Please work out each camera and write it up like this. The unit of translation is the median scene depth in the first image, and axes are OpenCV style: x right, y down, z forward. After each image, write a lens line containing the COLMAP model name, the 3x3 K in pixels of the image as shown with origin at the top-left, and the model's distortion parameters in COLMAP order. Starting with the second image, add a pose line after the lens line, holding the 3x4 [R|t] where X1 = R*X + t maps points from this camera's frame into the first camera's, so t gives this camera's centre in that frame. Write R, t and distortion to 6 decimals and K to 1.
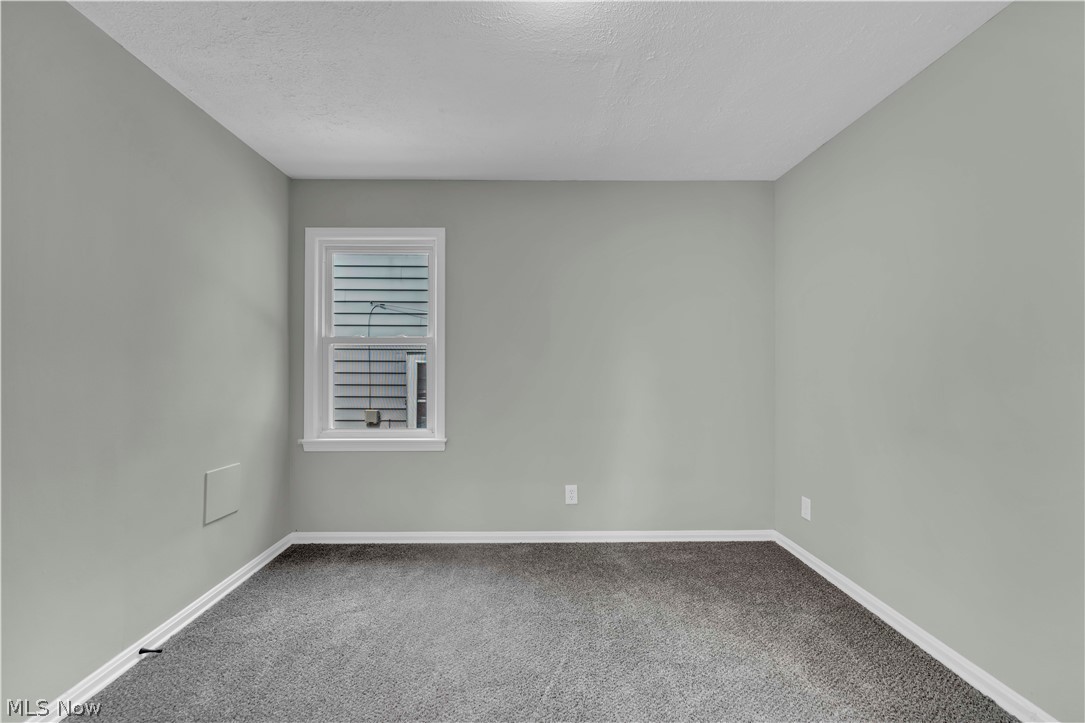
lens RADIAL K [[440.5, 0, 542.1], [0, 440.5, 362.5], [0, 0, 1]] dist [-0.000012, -0.000165]
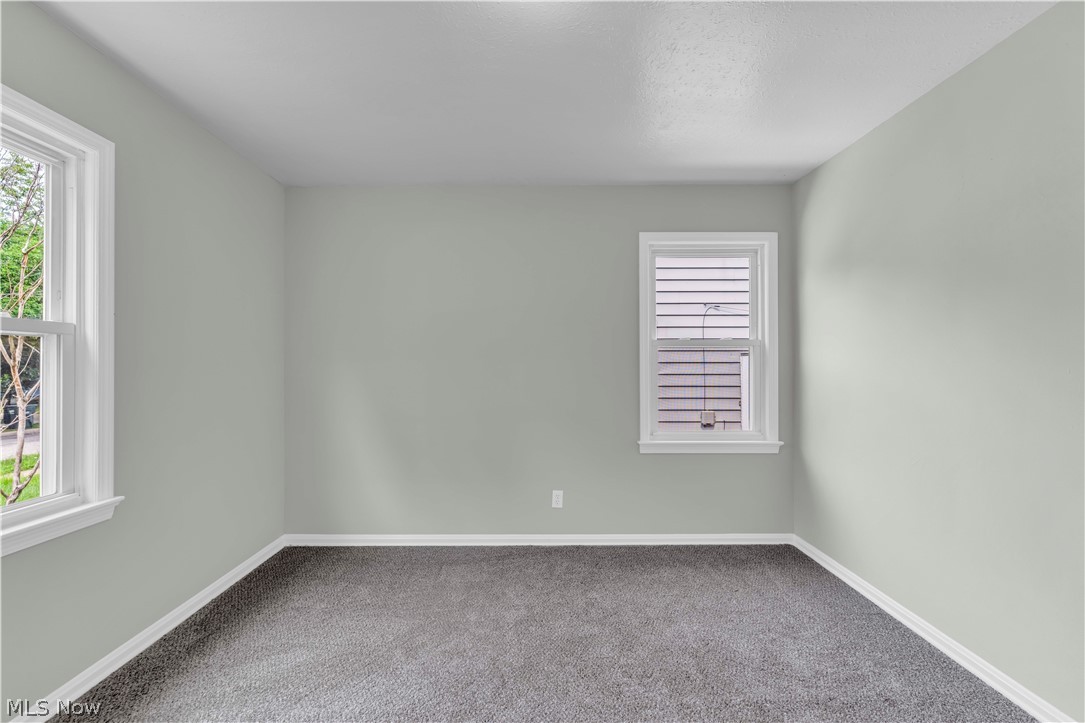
lens RADIAL K [[440.5, 0, 542.1], [0, 440.5, 362.5], [0, 0, 1]] dist [-0.000012, -0.000165]
pose [[0.999913, -0.002306, -0.012990, -0.745678], [0.002227, 0.999979, -0.006125, 0.002123], [0.013004, 0.006095, 0.999897, -0.008019]]
